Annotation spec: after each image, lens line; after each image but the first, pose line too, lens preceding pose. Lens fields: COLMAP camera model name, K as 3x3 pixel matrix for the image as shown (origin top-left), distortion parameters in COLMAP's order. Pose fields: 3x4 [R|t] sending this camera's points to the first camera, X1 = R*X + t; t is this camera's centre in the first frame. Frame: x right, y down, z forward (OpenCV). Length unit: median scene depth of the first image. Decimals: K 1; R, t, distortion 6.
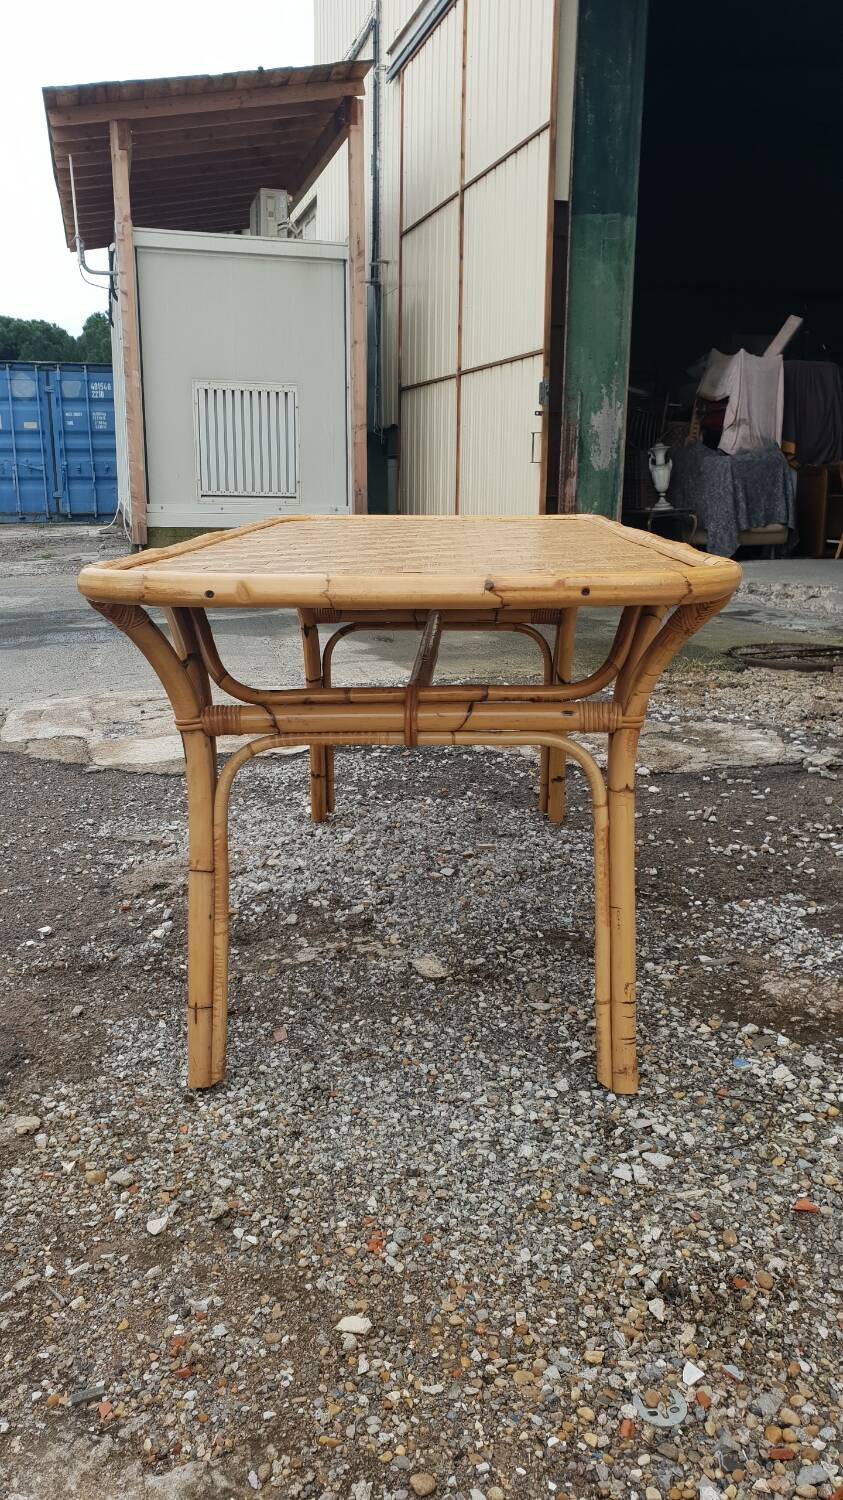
lens RADIAL K [[1170.3, 0, 451.1], [0, 1170.3, 729.7], [0, 0, 1]] dist [0.036516, 0.002653]
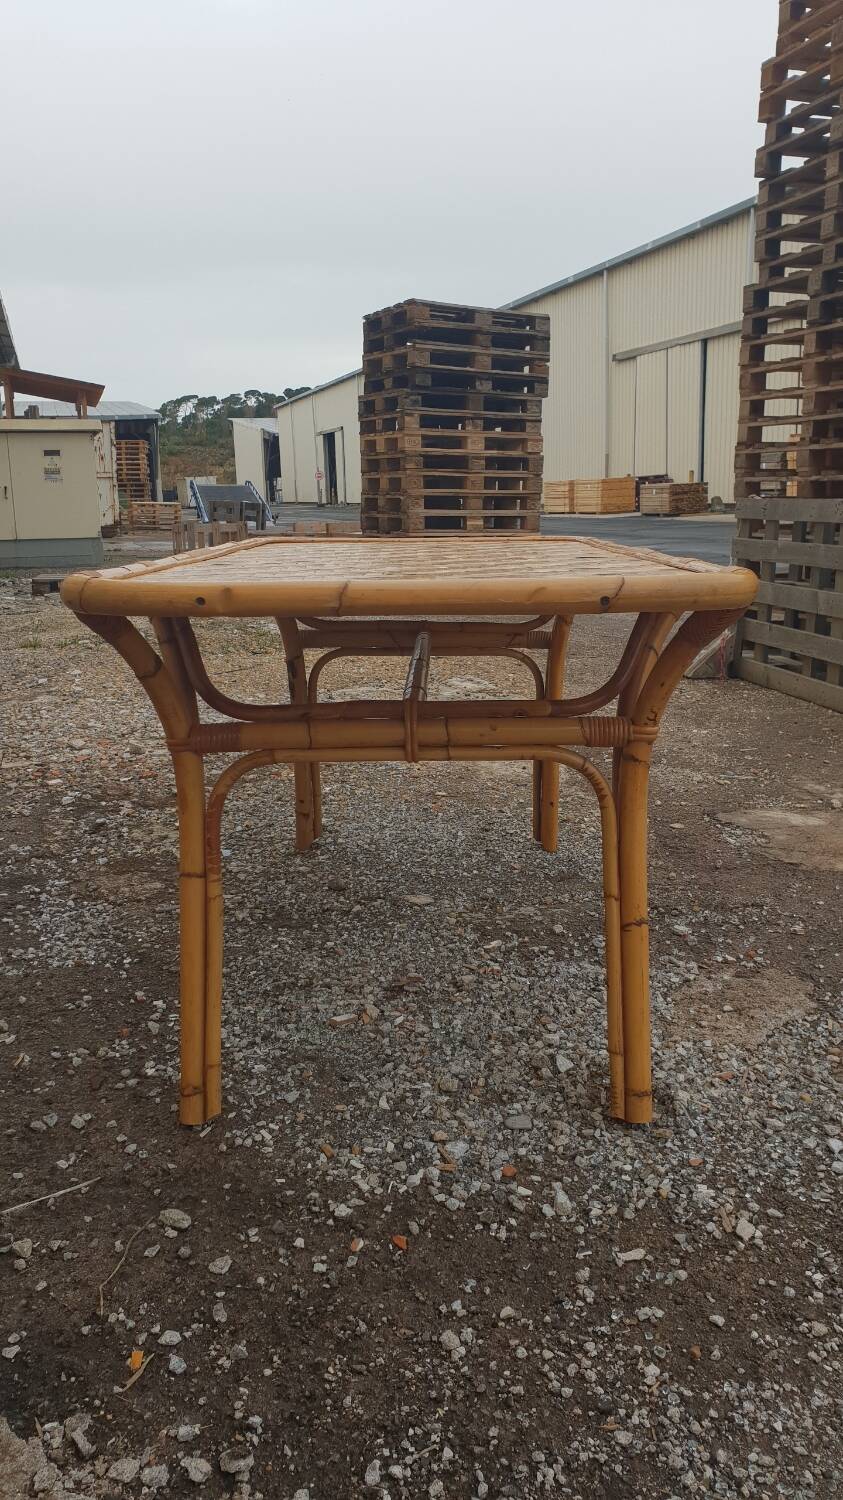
lens RADIAL K [[1147.9, 0, 424.5], [0, 1147.9, 735.3], [0, 0, 1]] dist [0.075061, -0.108629]
pose [[-0.999625, 0.022378, 0.015753, -0.055699], [0.026925, 0.907144, 0.419959, -0.545414], [-0.004892, 0.420225, -0.907407, 2.486028]]
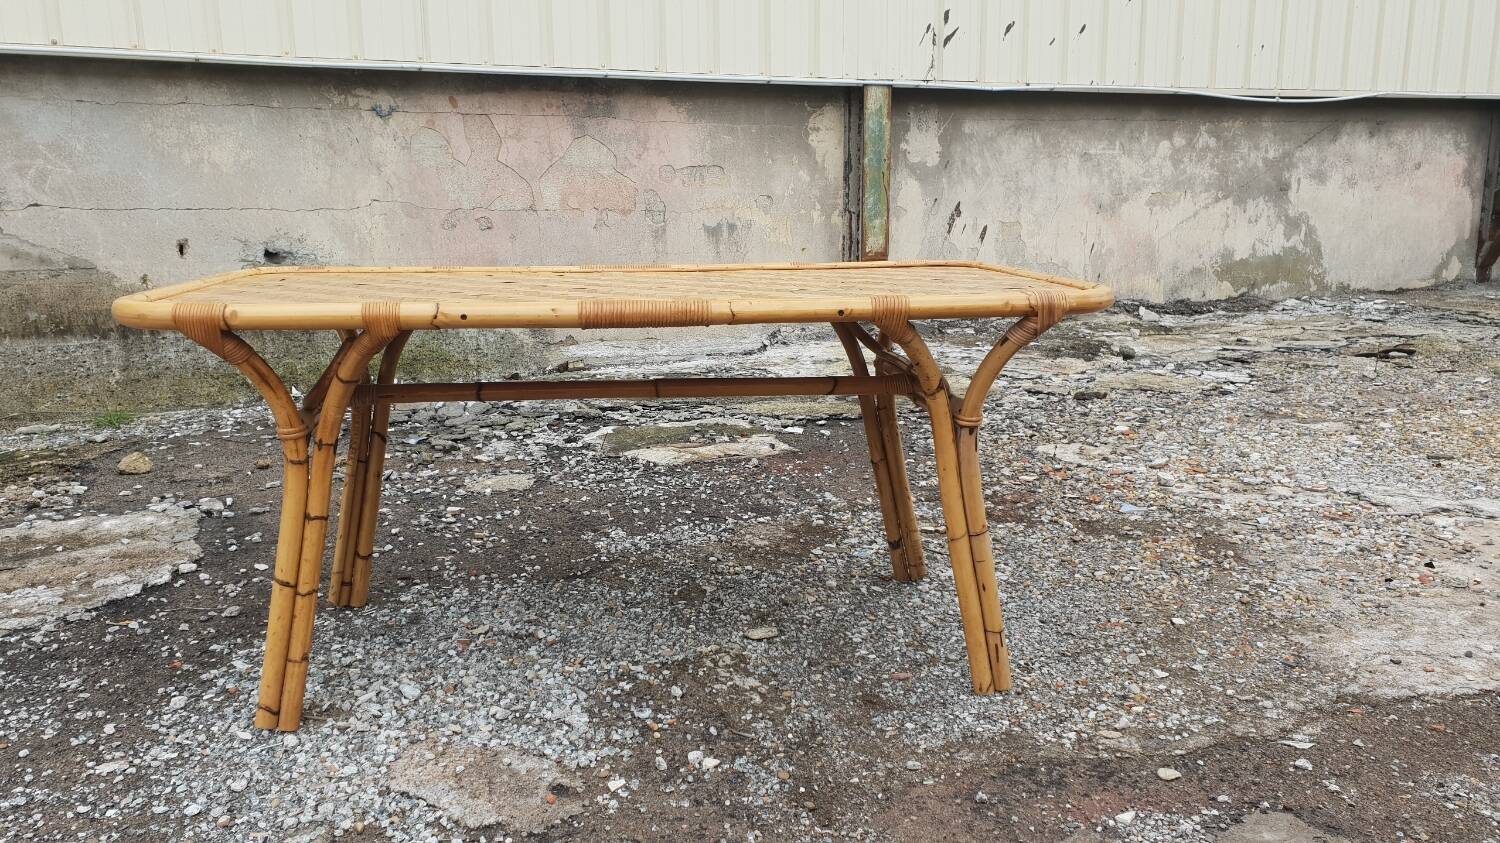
lens RADIAL K [[1147.9, 0, 742.6], [0, 1147.9, 415.4], [0, 0, 1]] dist [0.075061, -0.108629]
pose [[-0.143955, -0.184237, 0.972283, -1.367449], [0.230340, 0.949291, 0.213984, -0.317770], [-0.962404, 0.254759, -0.094218, 1.342270]]
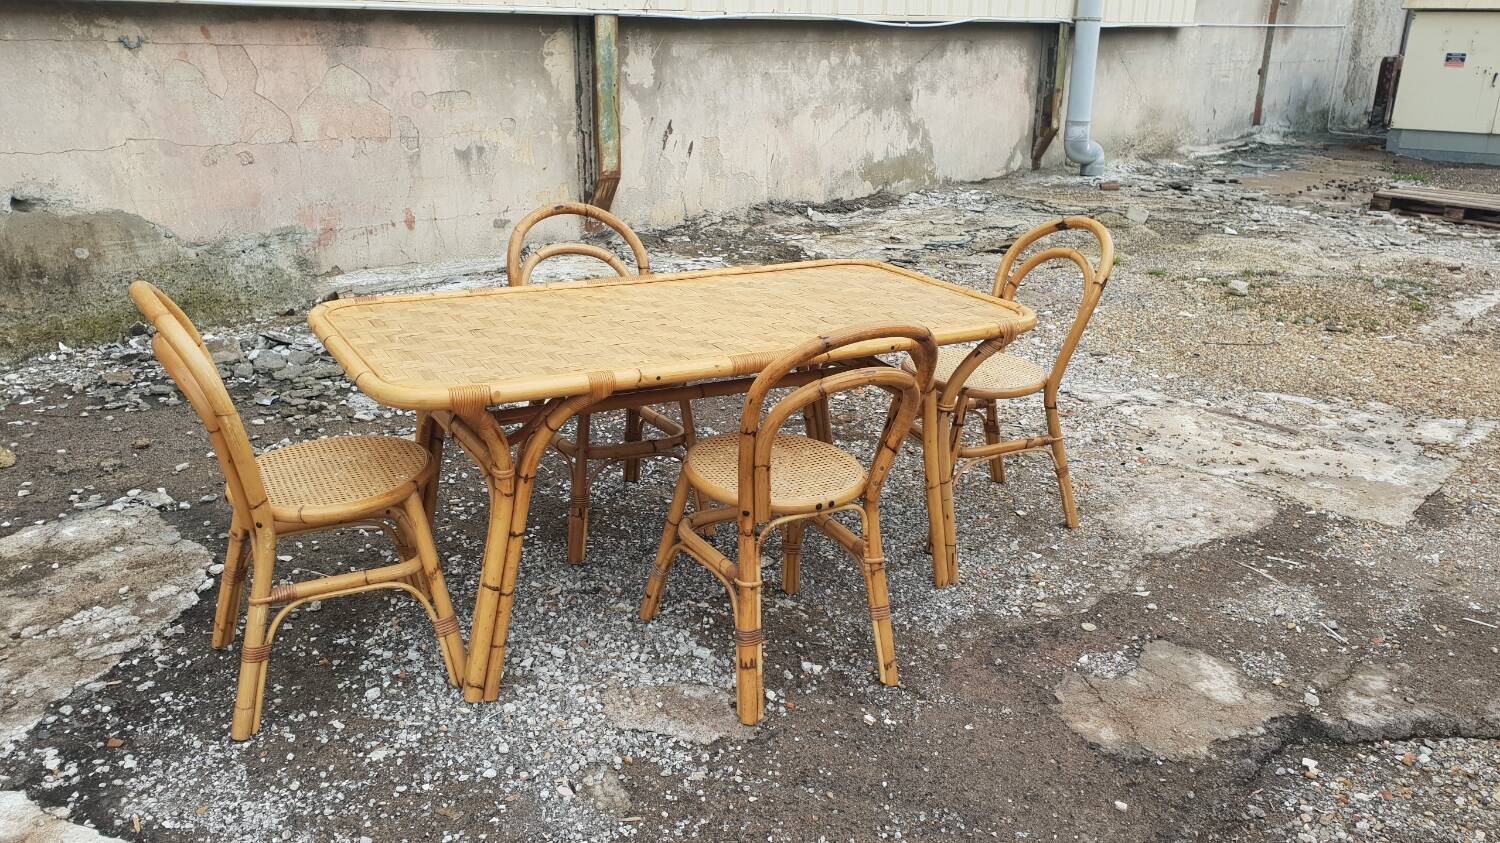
lens RADIAL K [[1139.1, 0, 743.4], [0, 1139.1, 407.8], [0, 0, 1]] dist [0.119152, -0.245818]
pose [[-0.500560, -0.277706, 0.819951, -1.475092], [0.173736, 0.895657, 0.409408, -0.747240], [-0.848089, 0.347388, -0.400083, 1.942221]]
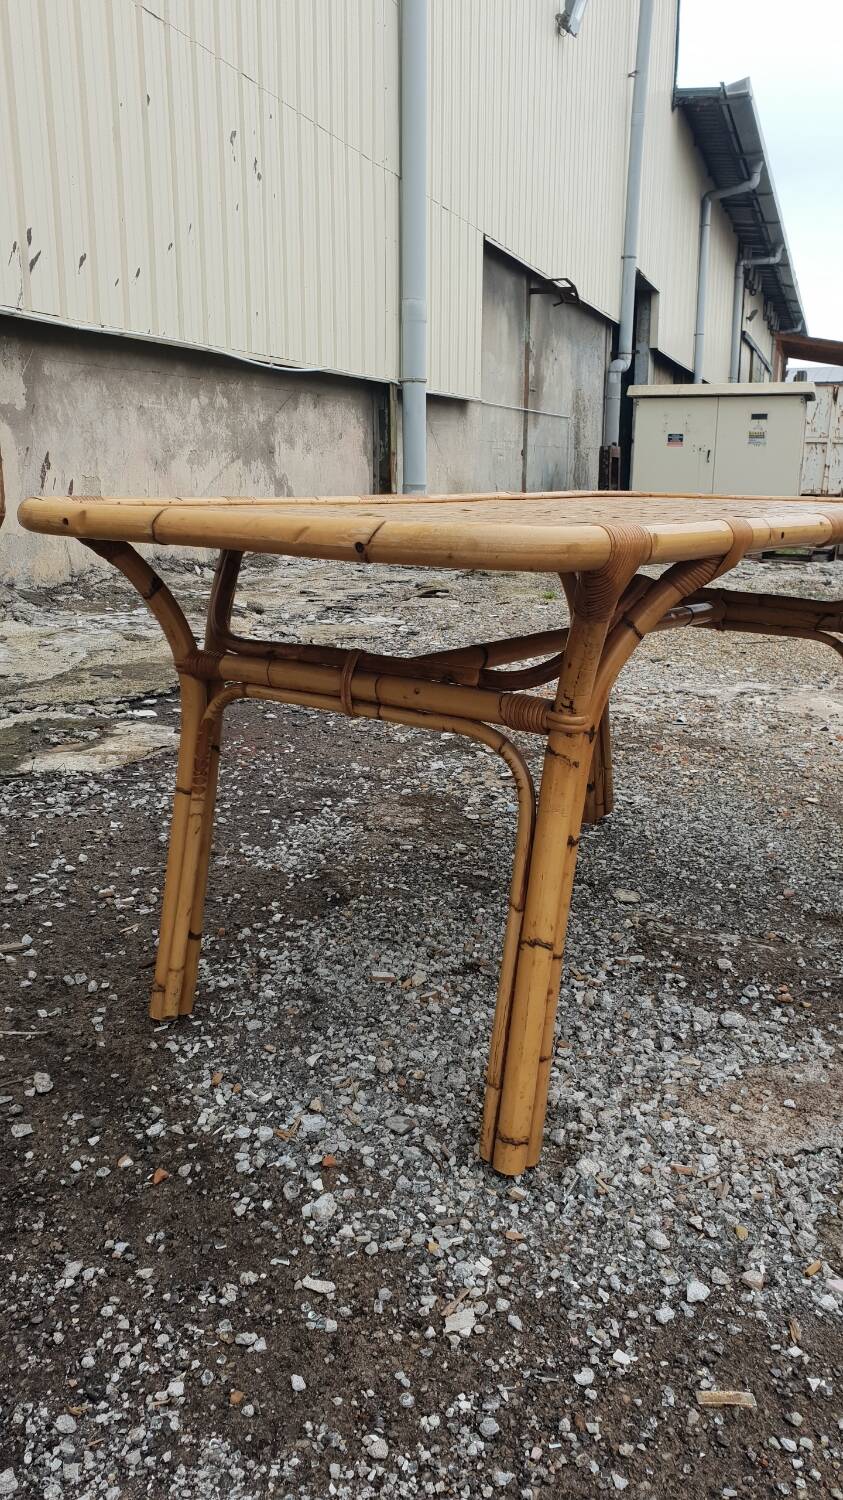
lens RADIAL K [[1147.9, 0, 424.5], [0, 1147.9, 735.3], [0, 0, 1]] dist [0.075061, -0.108629]
pose [[-0.803436, -0.139962, 0.578706, -0.575408], [0.127007, 0.909316, 0.396249, -0.464861], [-0.581686, 0.391861, -0.712801, 2.256795]]
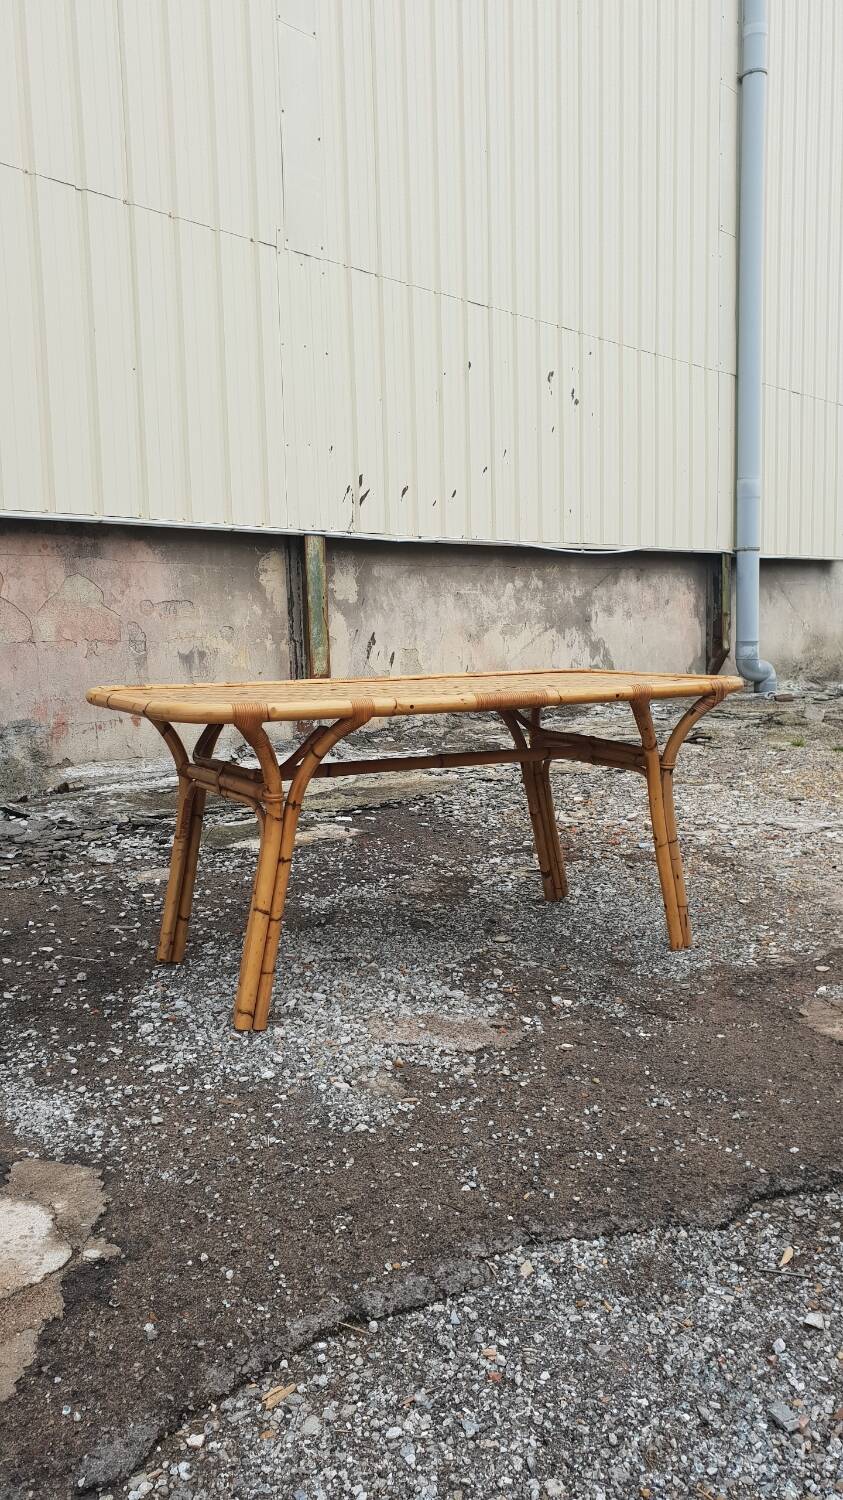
lens RADIAL K [[1121.6, 0, 431.9], [0, 1121.6, 748.3], [0, 0, 1]] dist [0.247223, -0.765874]
pose [[-0.510747, -0.084673, 0.855551, -1.593938], [0.211830, 0.952065, 0.220684, -0.509691], [-0.833226, 0.293945, -0.468328, 2.166417]]
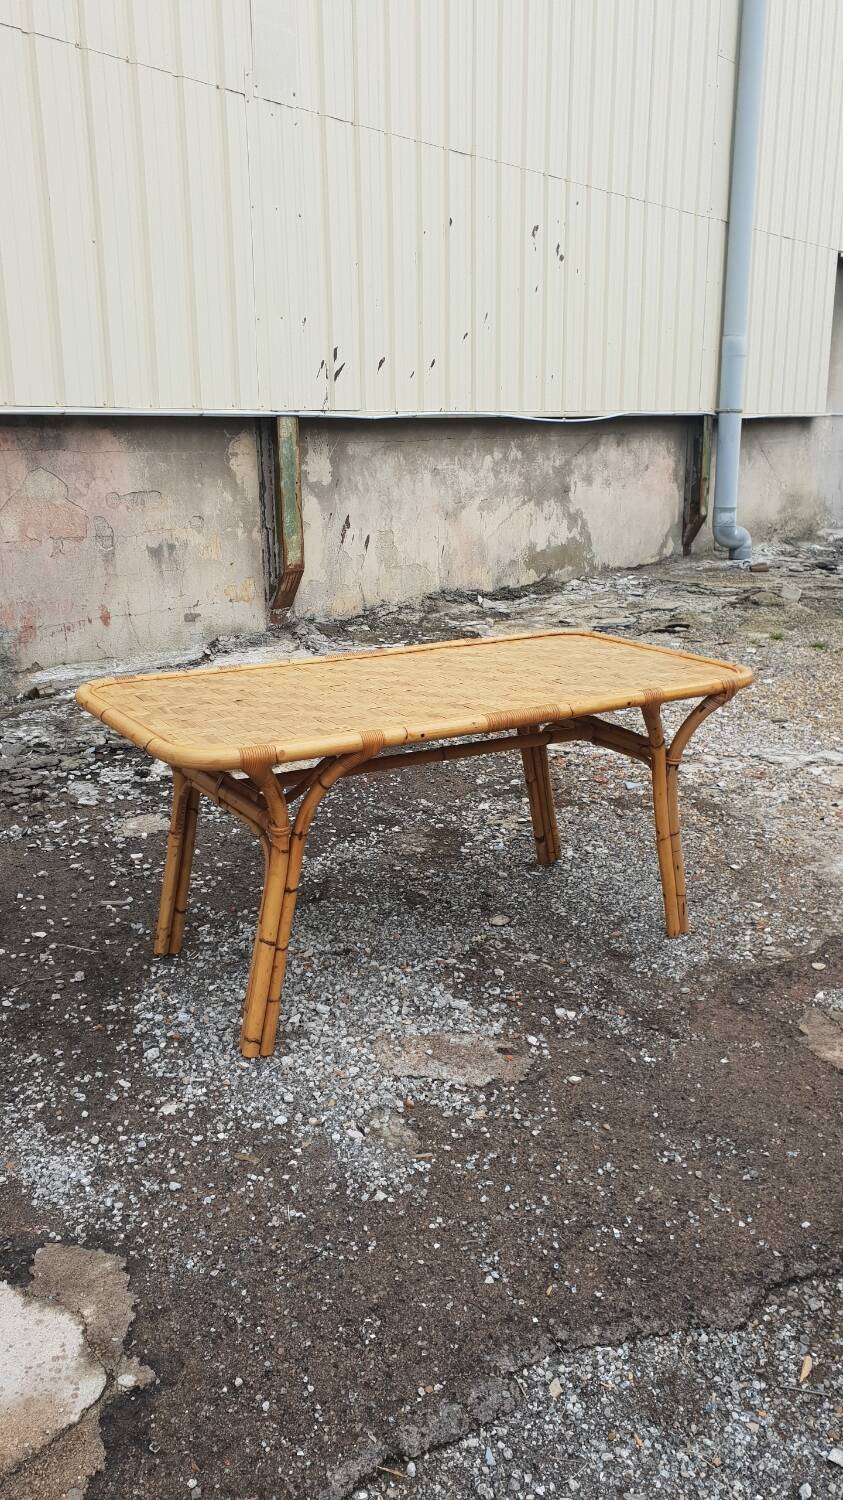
lens RADIAL K [[1125.3, 0, 428.8], [0, 1125.3, 736.7], [0, 0, 1]] dist [0.173581, -0.465431]
pose [[-0.537634, -0.212233, 0.816031, -1.472896], [0.192966, 0.911149, 0.364104, -0.761528], [-0.820801, 0.353221, -0.448911, 2.111091]]
